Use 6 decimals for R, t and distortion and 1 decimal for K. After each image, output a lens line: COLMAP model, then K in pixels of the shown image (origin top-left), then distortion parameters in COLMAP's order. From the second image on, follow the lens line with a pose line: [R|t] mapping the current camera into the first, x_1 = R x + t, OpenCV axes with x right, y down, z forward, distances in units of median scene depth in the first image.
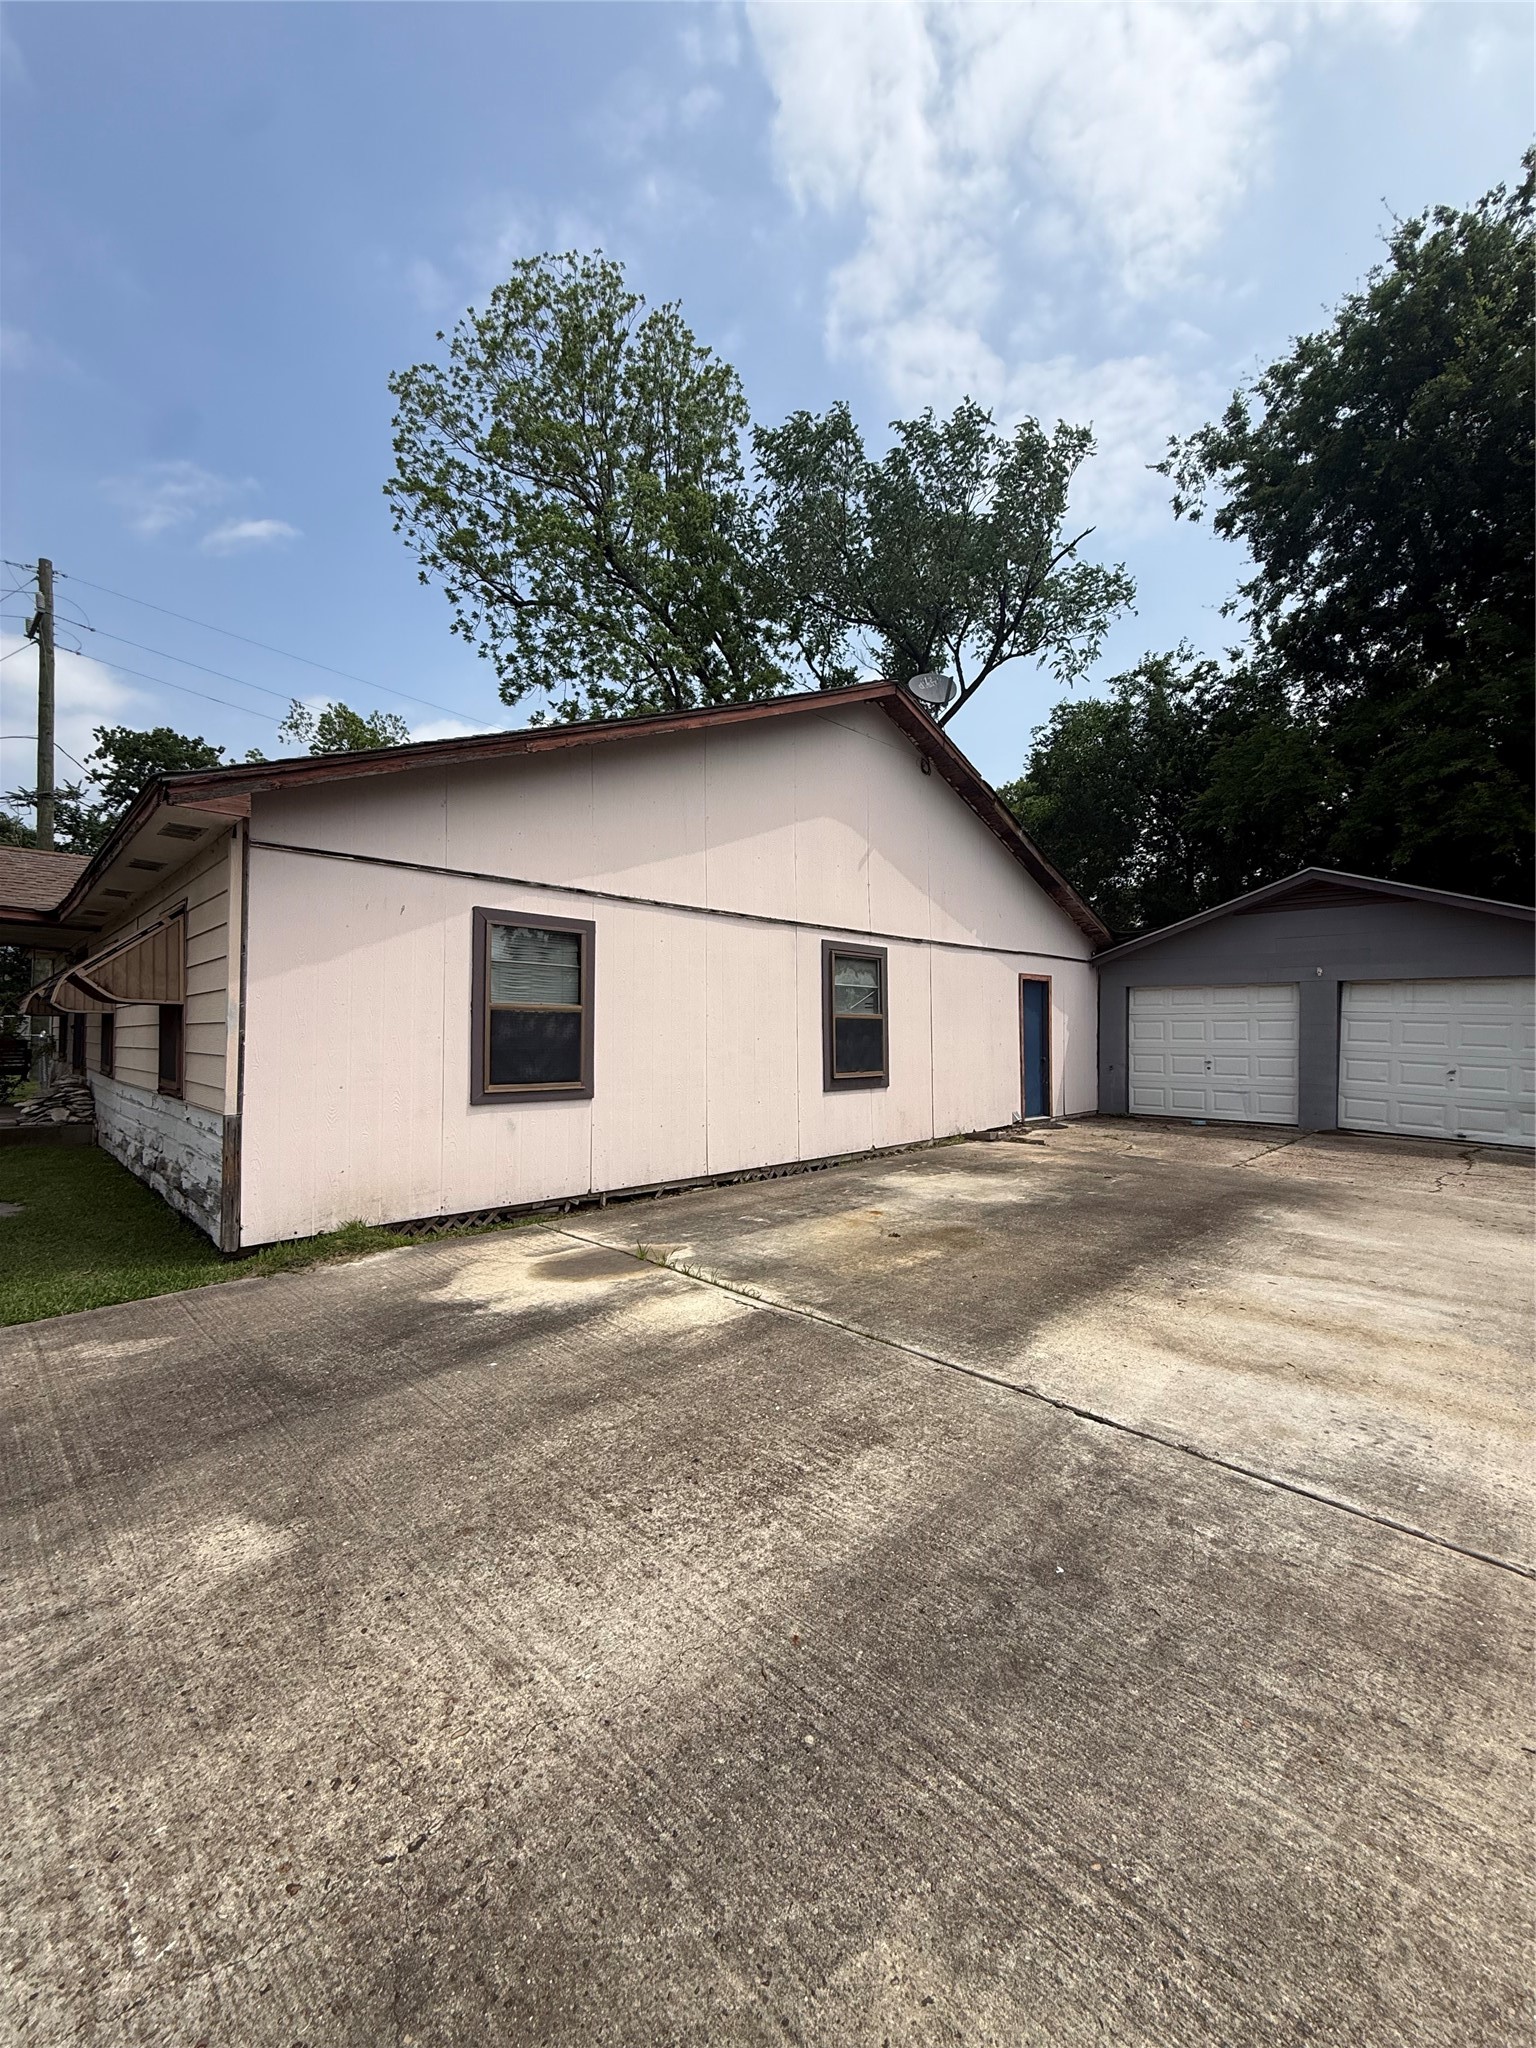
lens RADIAL K [[820.8, 0, 777.1], [0, 820.8, 1018.7], [0, 0, 1]] dist [0.000192, 0.000476]
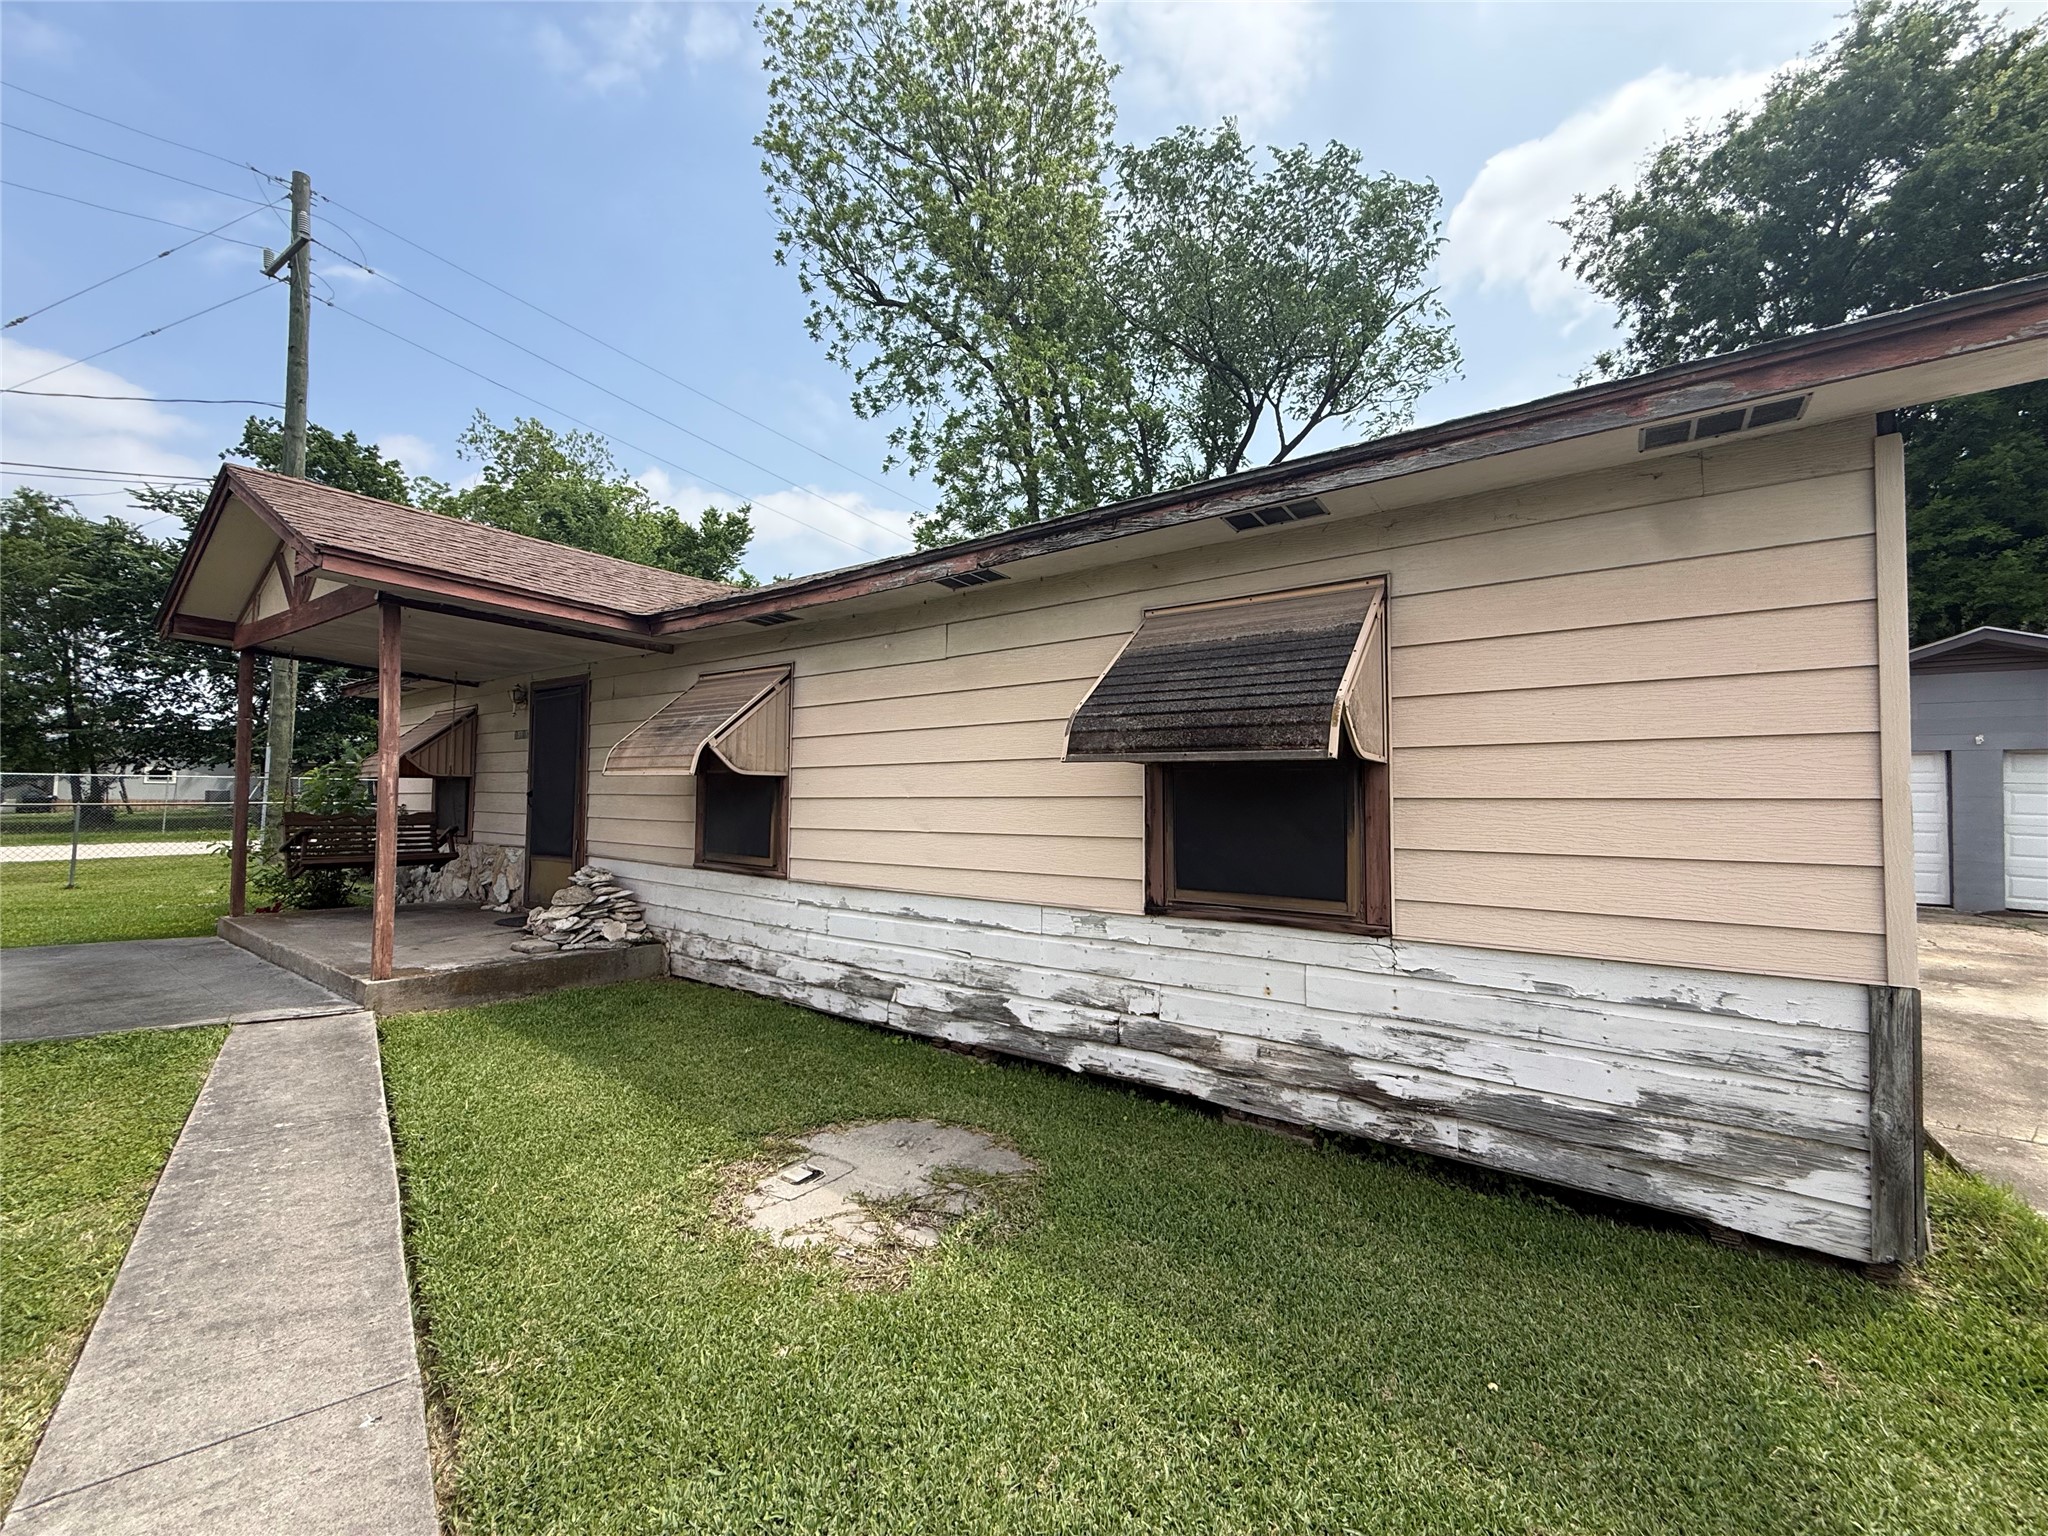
lens RADIAL K [[820.8, 0, 1033.0], [0, 820.8, 766.6], [0, 0, 1]] dist [0.000192, 0.000476]
pose [[0.987668, 0.008665, 0.156324, -0.302843], [-0.005583, 0.999782, -0.020139, -0.001133], [-0.156464, 0.019018, 0.987501, 0.140578]]
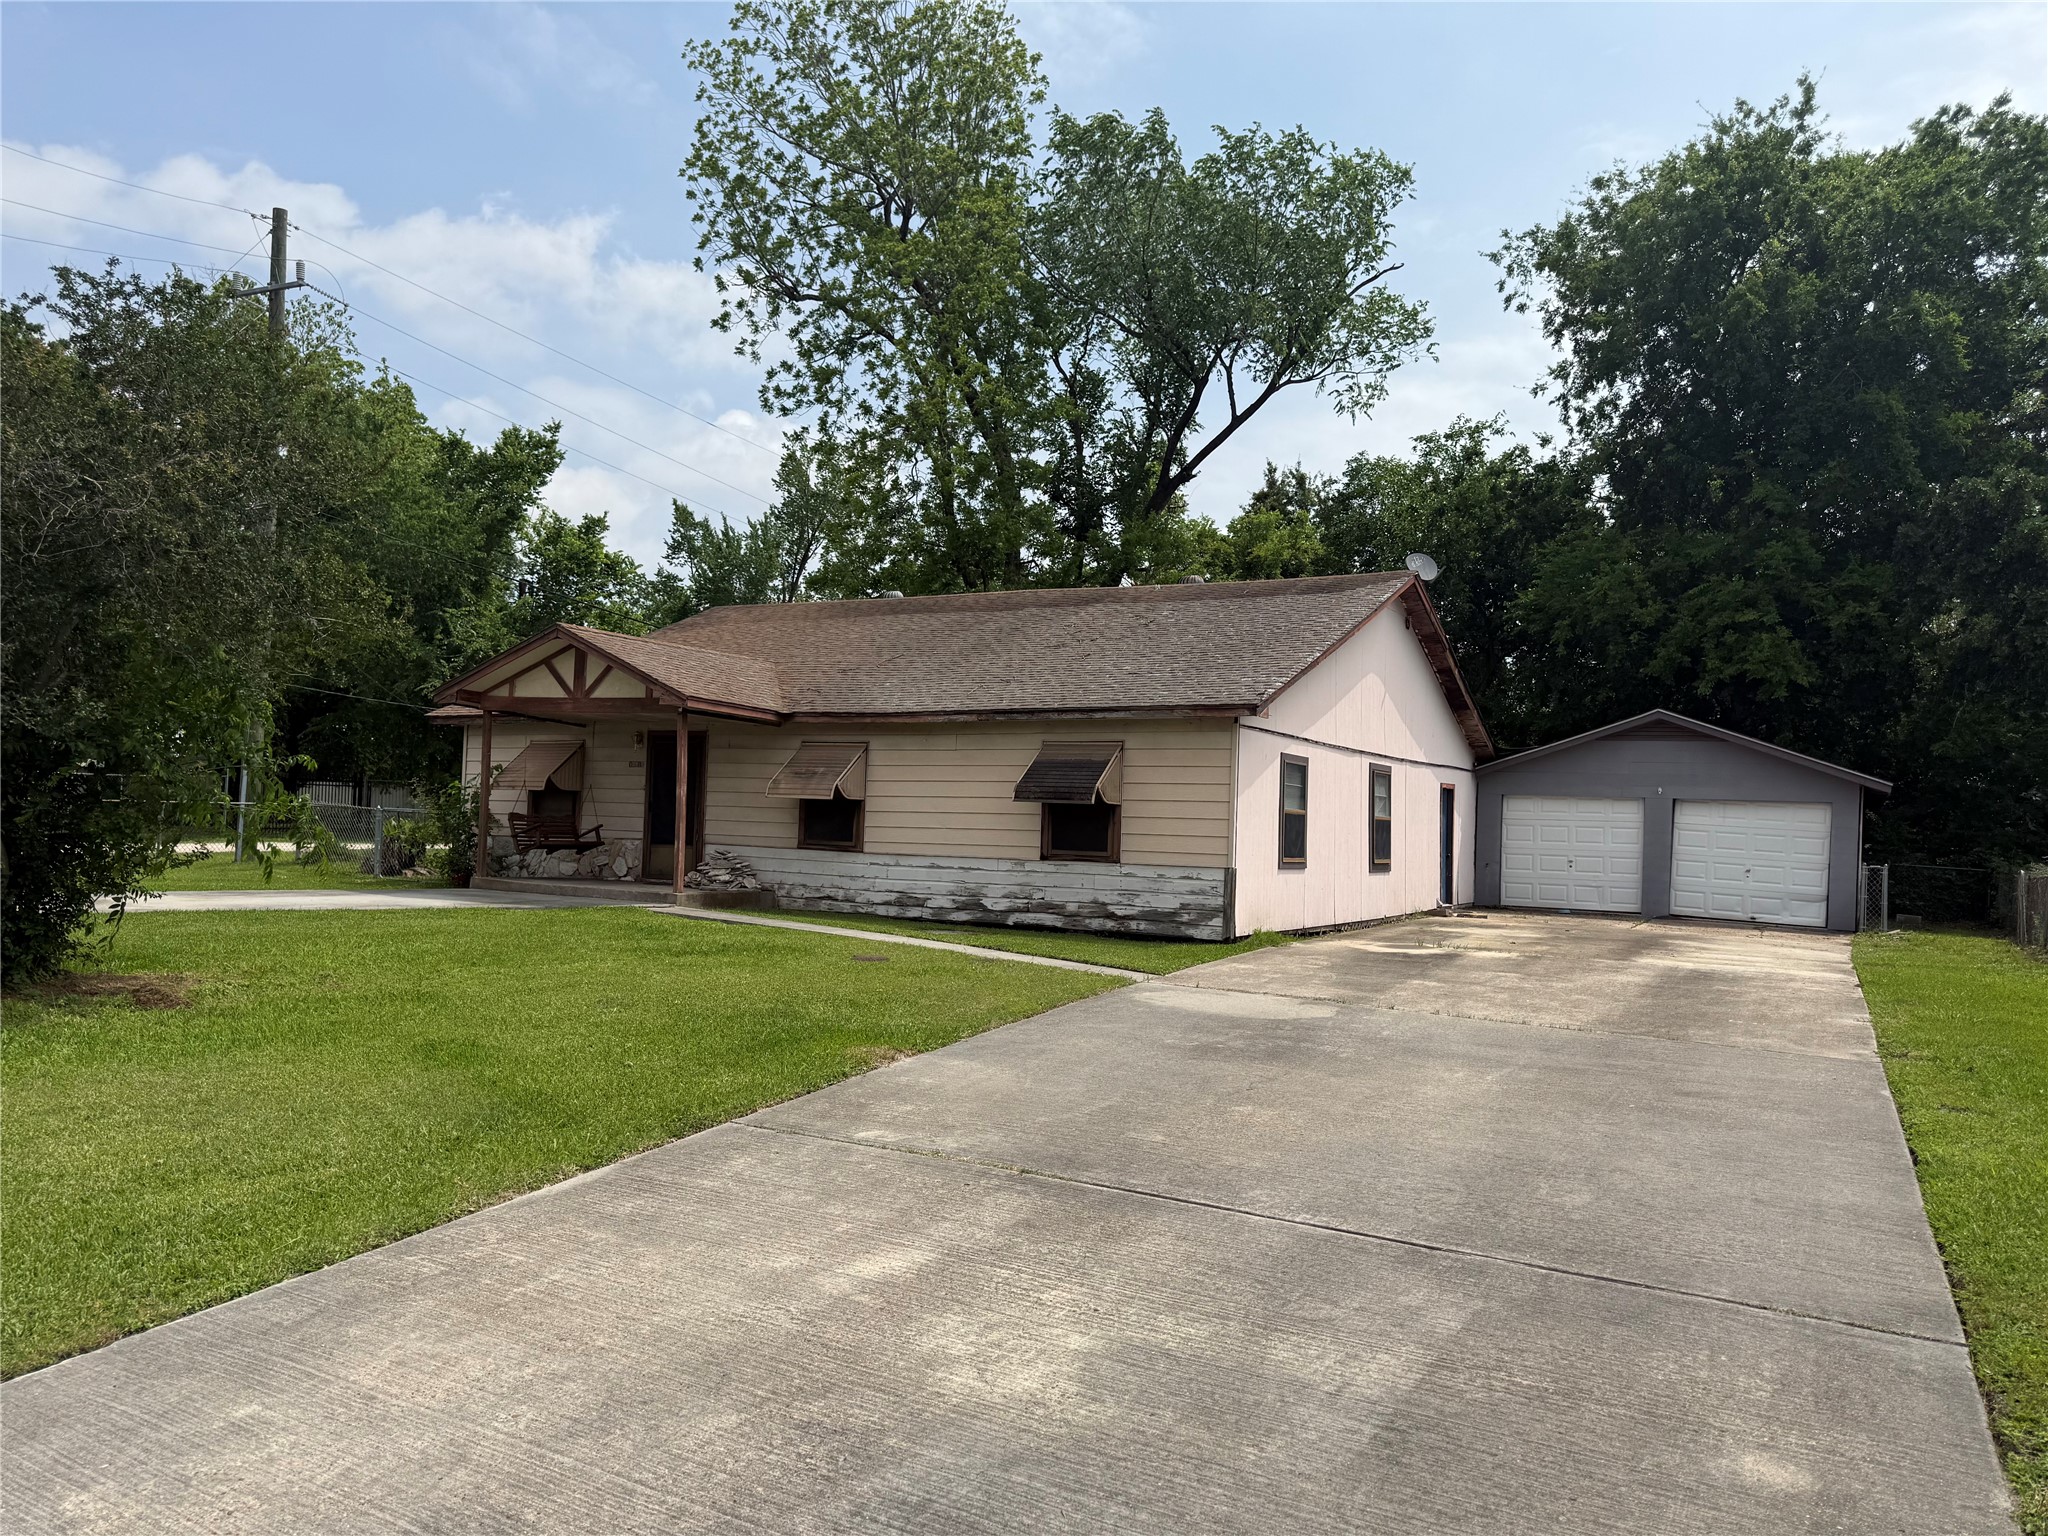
lens RADIAL K [[1449.4, 0, 1035.2], [0, 1449.4, 761.2], [0, 0, 1]] dist [0.028567, -0.036459]
pose [[0.965508, 0.037965, 0.257590, -0.477181], [-0.032417, 0.999143, -0.025752, -0.007493], [-0.258346, 0.016514, 0.965911, -0.518791]]
